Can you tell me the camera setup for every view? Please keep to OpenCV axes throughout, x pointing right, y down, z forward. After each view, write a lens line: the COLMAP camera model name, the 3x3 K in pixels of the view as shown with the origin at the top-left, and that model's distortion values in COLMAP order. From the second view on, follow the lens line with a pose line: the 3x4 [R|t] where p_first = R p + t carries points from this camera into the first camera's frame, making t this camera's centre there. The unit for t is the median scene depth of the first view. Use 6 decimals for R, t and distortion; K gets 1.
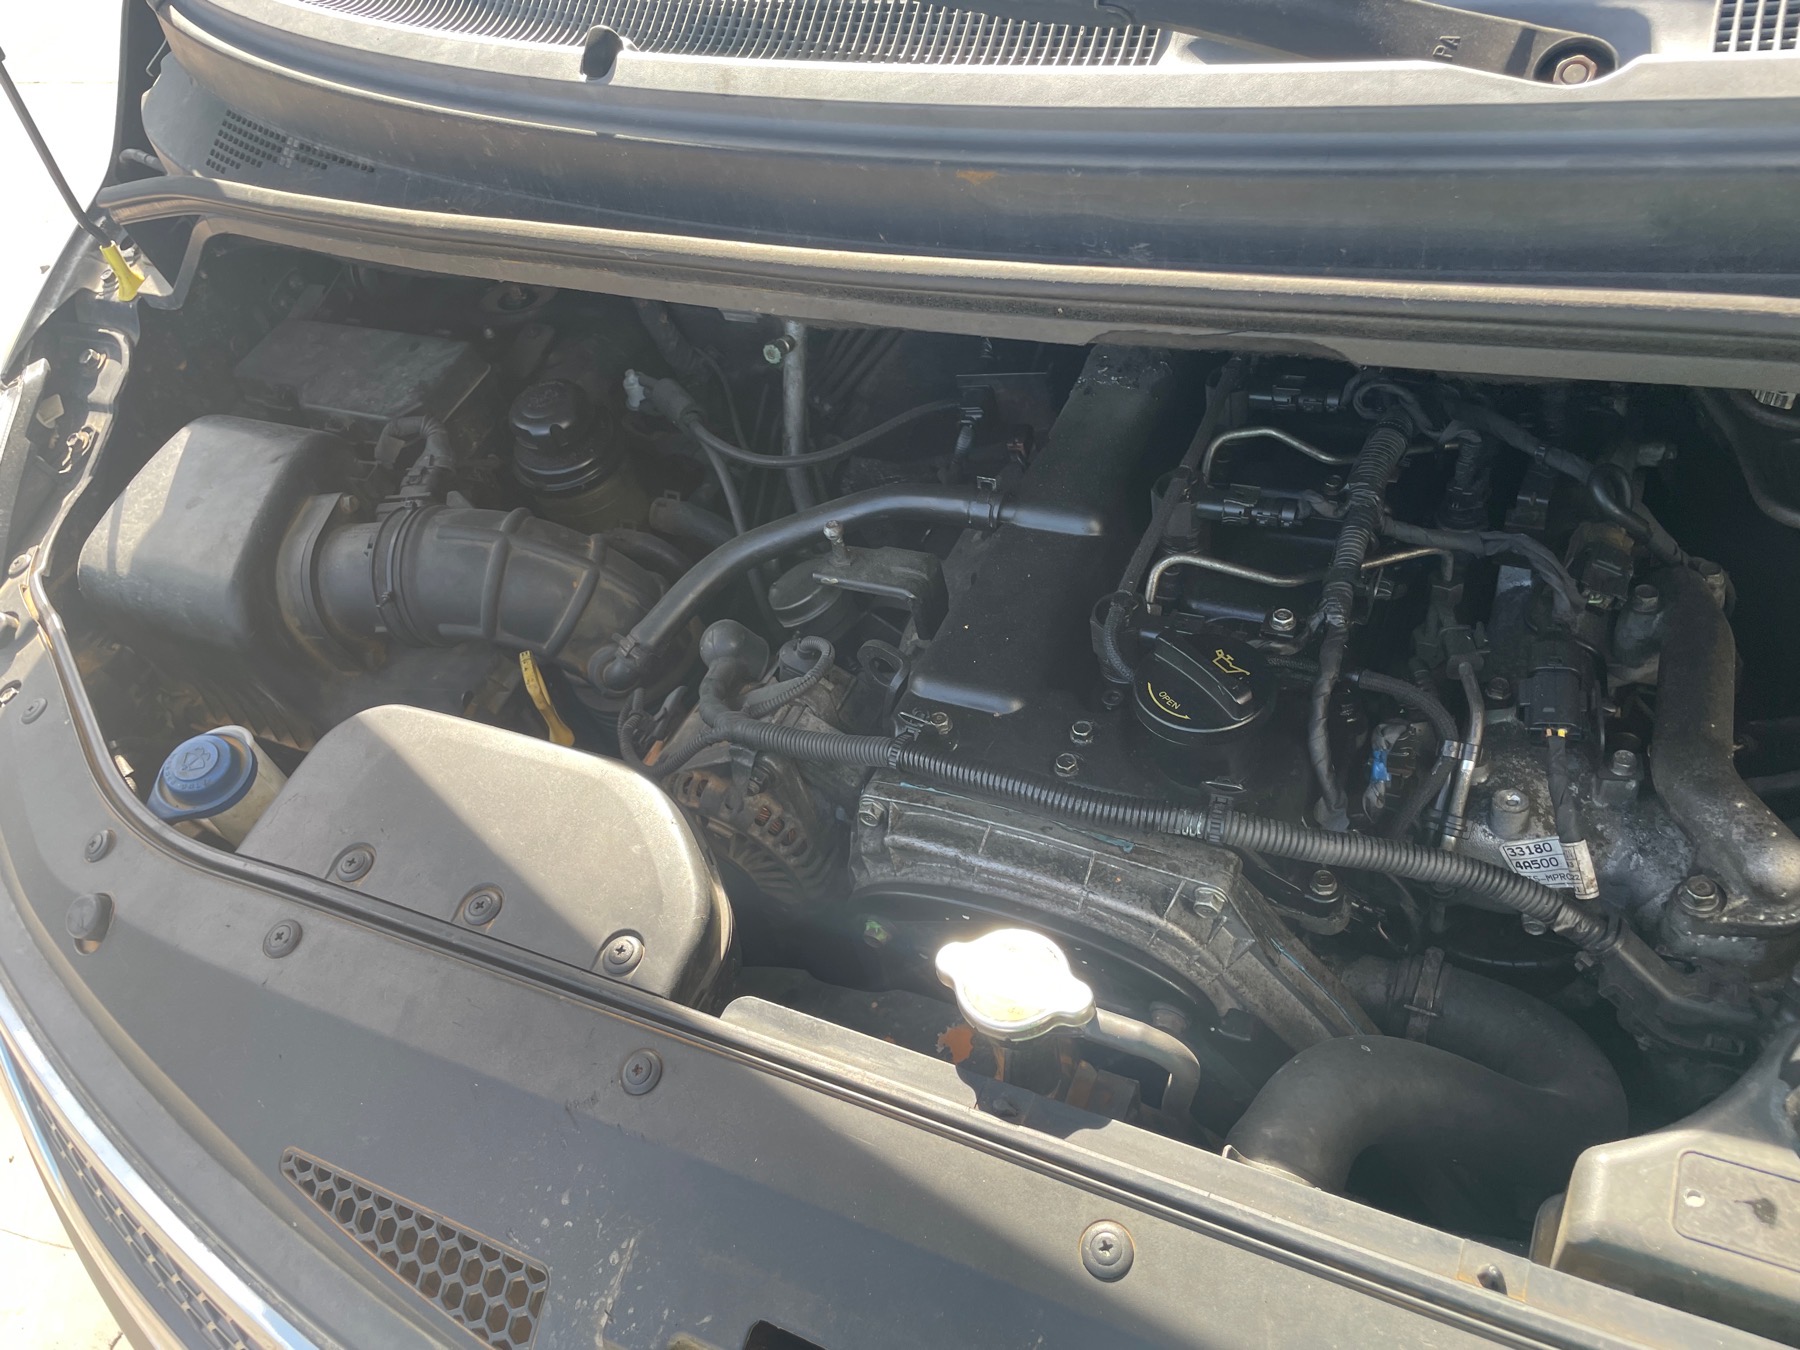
lens RADIAL K [[1365.4, 0, 893.6], [0, 1365.4, 673.3], [0, 0, 1]] dist [0.031485, -0.045287]
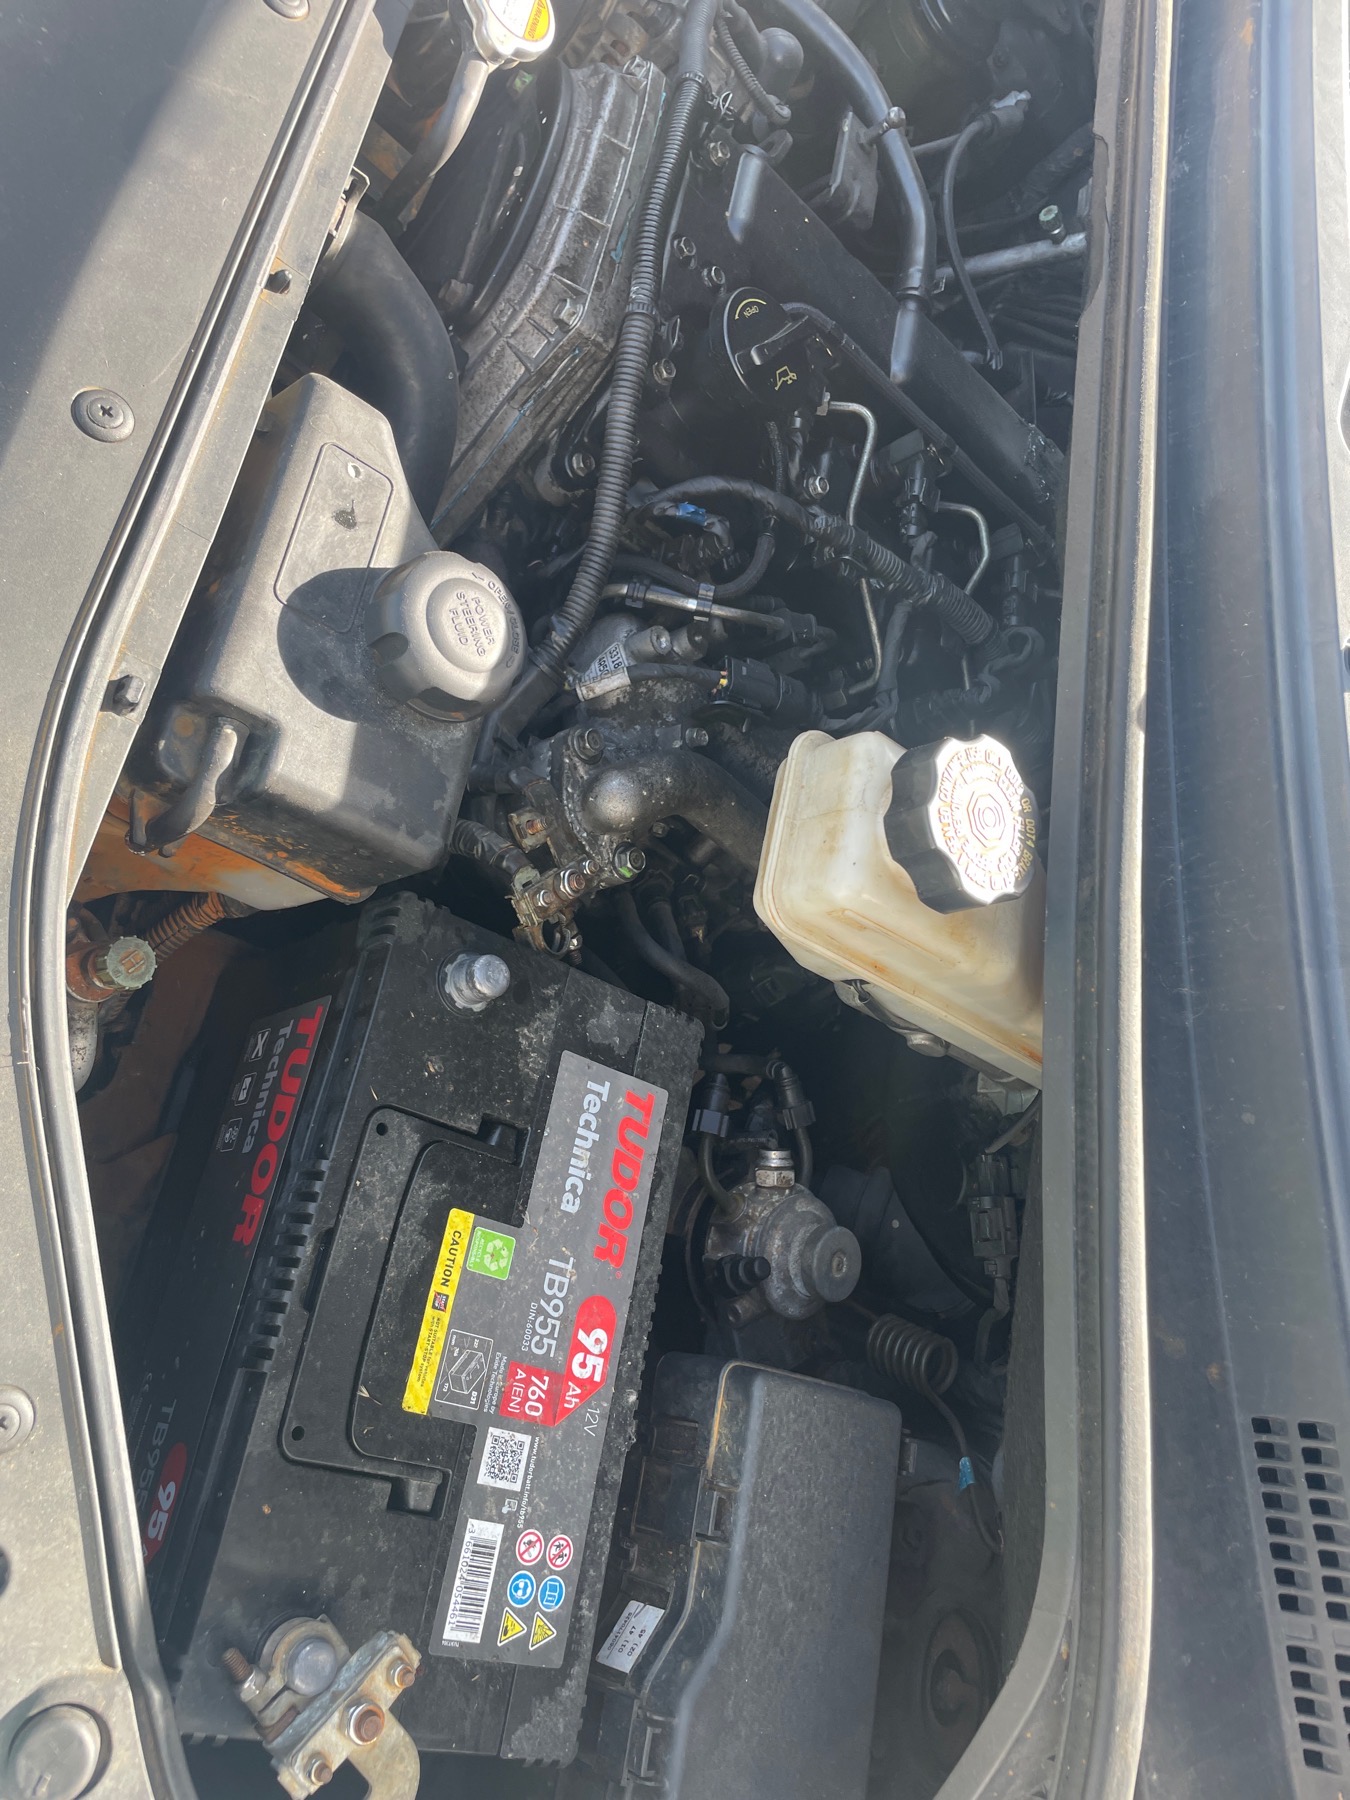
lens RADIAL K [[1365.4, 0, 671.7], [0, 1365.4, 903.1], [0, 0, 1]] dist [0.031485, -0.045287]
pose [[0.011992, 0.997690, 0.066867, 0.596292], [-0.999905, 0.011513, 0.007544, 0.079869], [0.006757, -0.066951, 0.997733, -0.103191]]
